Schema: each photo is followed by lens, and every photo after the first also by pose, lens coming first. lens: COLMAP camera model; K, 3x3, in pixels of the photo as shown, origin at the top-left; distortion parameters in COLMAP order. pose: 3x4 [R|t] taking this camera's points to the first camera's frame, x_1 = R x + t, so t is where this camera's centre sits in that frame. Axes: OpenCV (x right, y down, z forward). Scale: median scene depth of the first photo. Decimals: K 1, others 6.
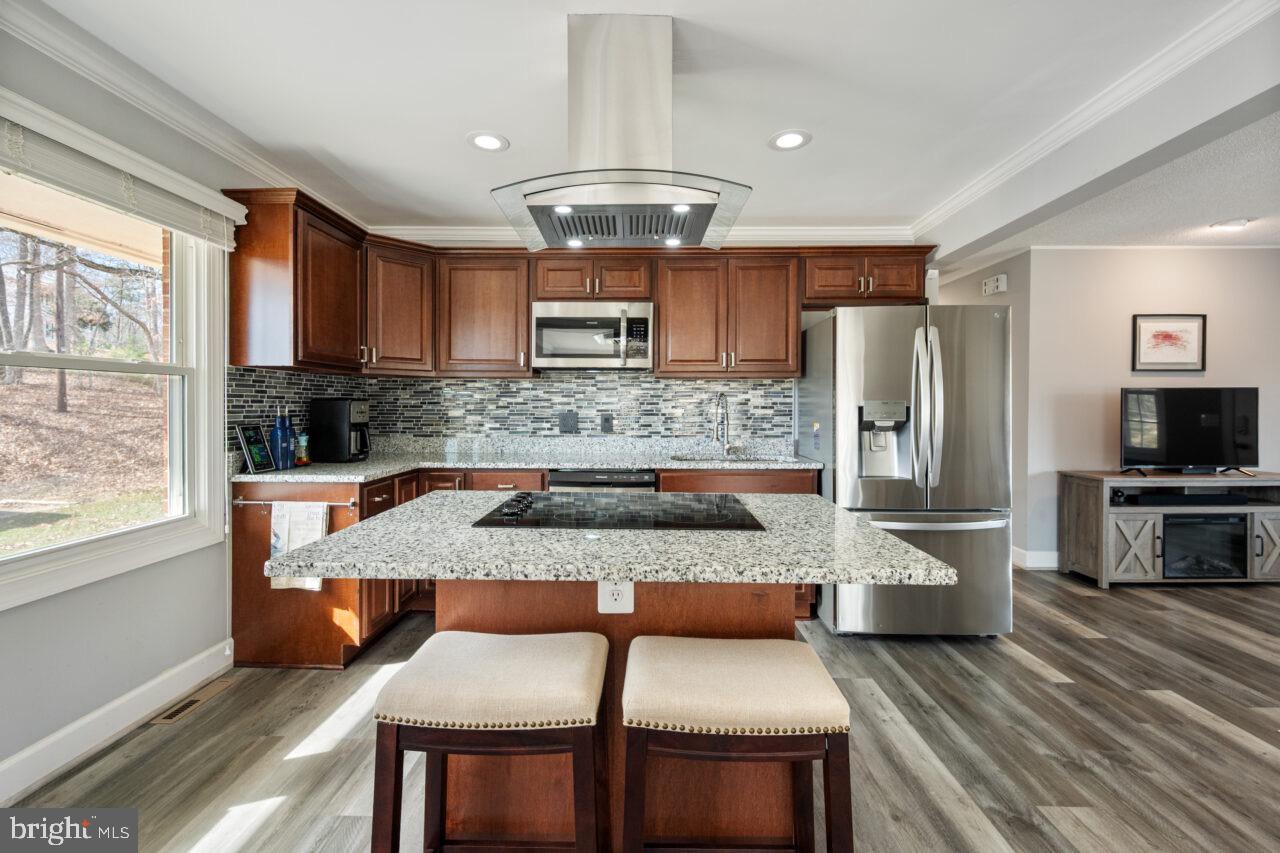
lens RADIAL K [[544.7, 0, 642.8], [0, 544.7, 408.8], [0, 0, 1]] dist [-0.001893, 0.003047]
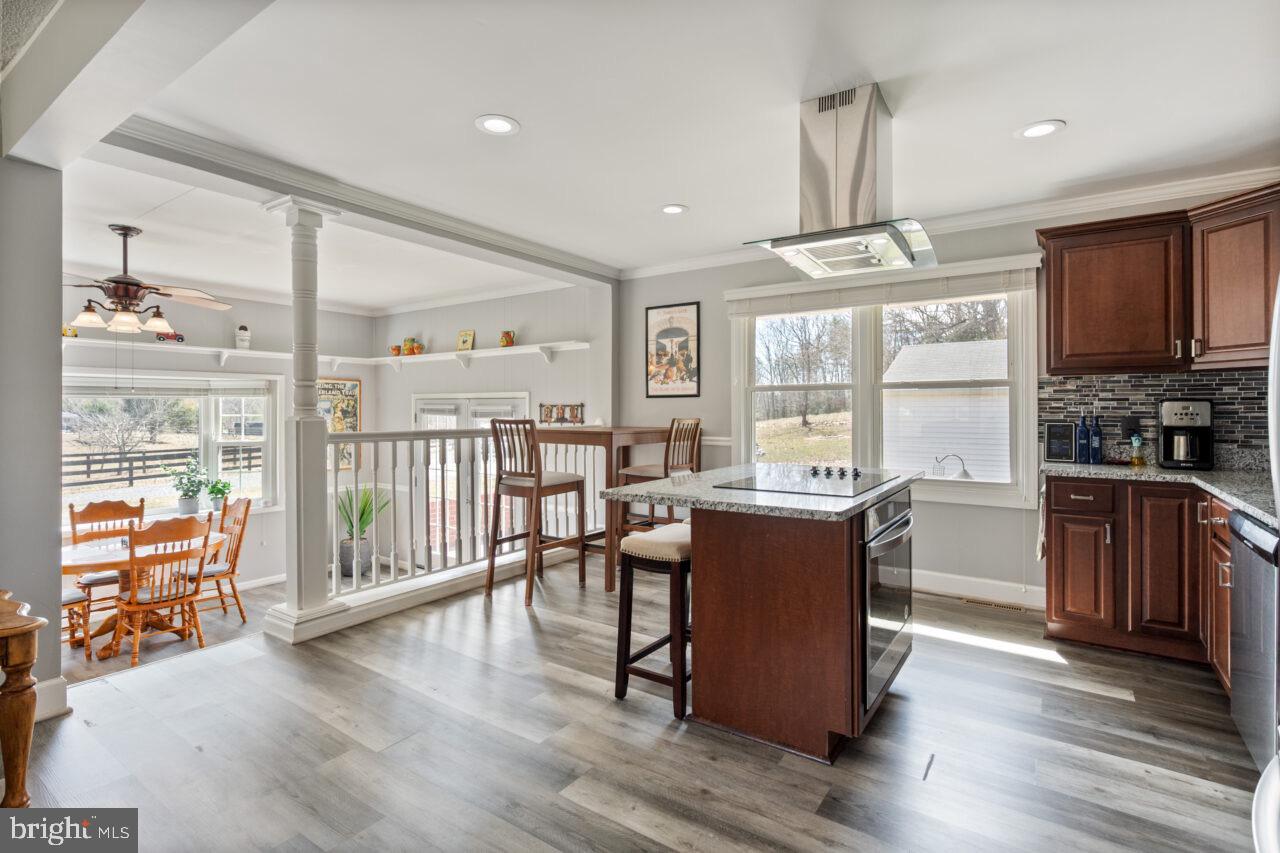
lens RADIAL K [[616.7, 0, 639.0], [0, 616.7, 411.7], [0, 0, 1]] dist [0.002146, 0.000284]
pose [[-0.558319, -0.000191, -0.829627, 0.773726], [-0.007662, 0.999959, 0.004926, 0.003747], [0.829591, 0.009107, -0.558297, 0.786395]]
